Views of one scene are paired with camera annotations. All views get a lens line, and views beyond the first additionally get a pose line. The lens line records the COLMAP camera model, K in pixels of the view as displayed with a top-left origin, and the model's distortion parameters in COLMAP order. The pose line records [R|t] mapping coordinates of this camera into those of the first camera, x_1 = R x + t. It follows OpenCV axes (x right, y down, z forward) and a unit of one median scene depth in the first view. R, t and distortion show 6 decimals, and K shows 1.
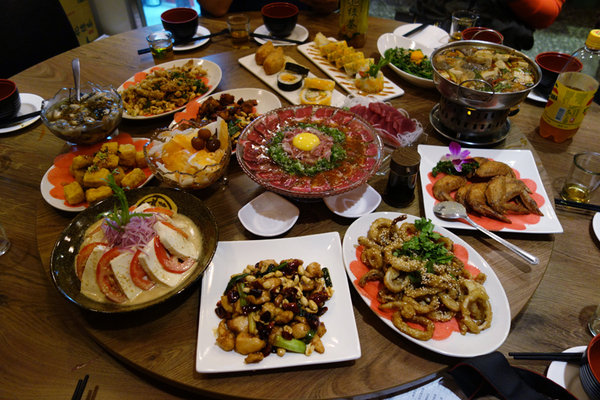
lens RADIAL K [[469.9, 0, 301.2], [0, 469.9, 200.6], [0, 0, 1]] dist [0.005330, -0.001329]
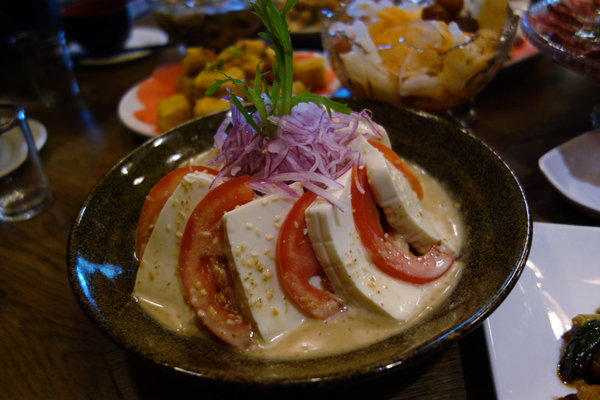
lens RADIAL K [[469.9, 0, 299.6], [0, 469.9, 199.0], [0, 0, 1]] dist [0.005330, -0.001329]
pose [[0.966932, 0.088320, -0.239254, -0.272906], [-0.120181, 0.985226, -0.122013, 0.151306], [0.224943, 0.146732, 0.963260, 0.682564]]
